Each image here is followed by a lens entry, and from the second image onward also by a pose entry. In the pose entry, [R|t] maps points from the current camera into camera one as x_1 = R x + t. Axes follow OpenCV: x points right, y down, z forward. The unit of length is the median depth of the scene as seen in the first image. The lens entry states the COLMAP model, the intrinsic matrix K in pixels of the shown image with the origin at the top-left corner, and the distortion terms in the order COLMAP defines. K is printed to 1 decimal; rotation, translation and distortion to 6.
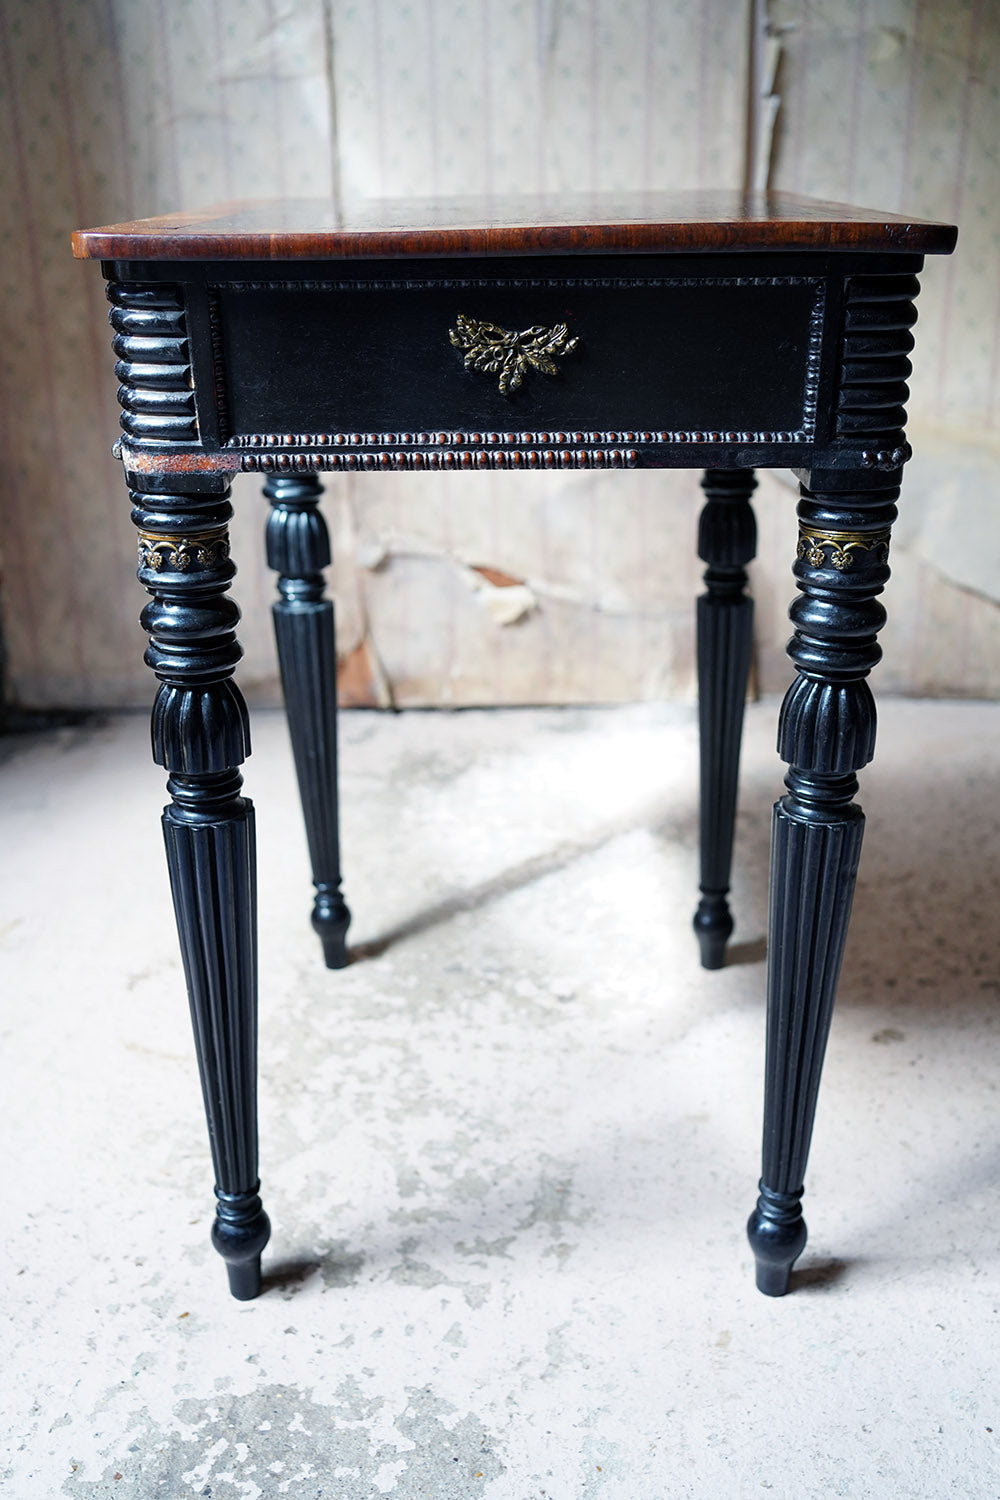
lens RADIAL K [[1520.7, 0, 503.5], [0, 1520.7, 758.1], [0, 0, 1]] dist [0.026523, 0.000000]
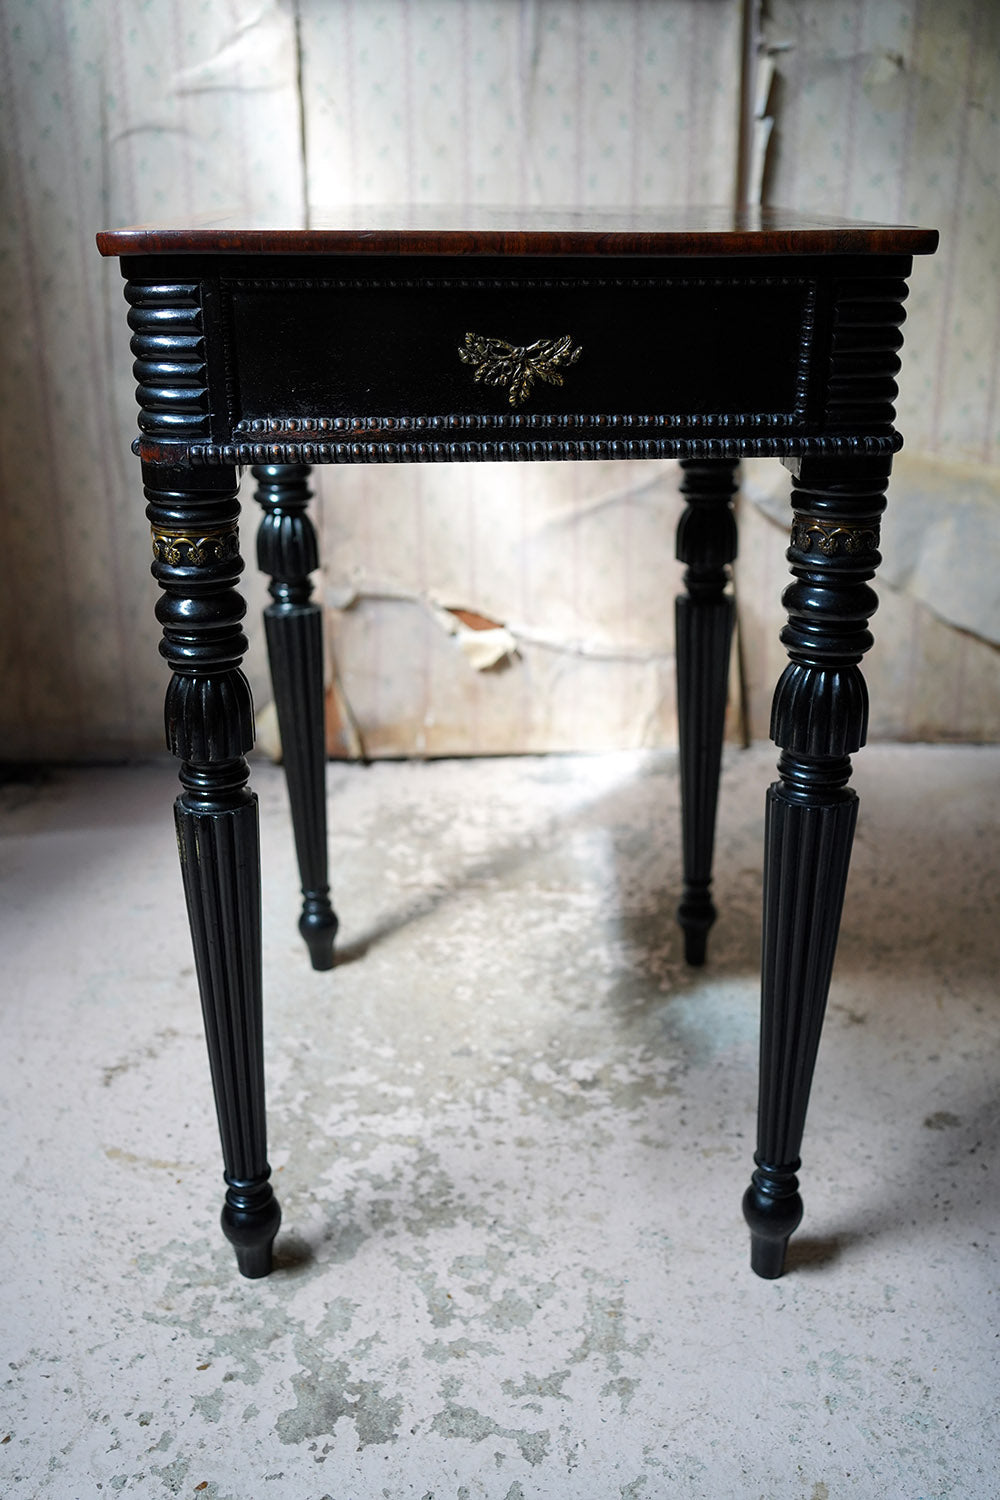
lens RADIAL K [[1520.7, 0, 507.7], [0, 1520.7, 758.0], [0, 0, 1]] dist [0.026523, 0.000000]
pose [[0.998073, -0.010703, 0.061118, -0.066210], [0.011830, 0.999766, -0.018123, -0.024237], [-0.060910, 0.018811, 0.997966, 0.088384]]
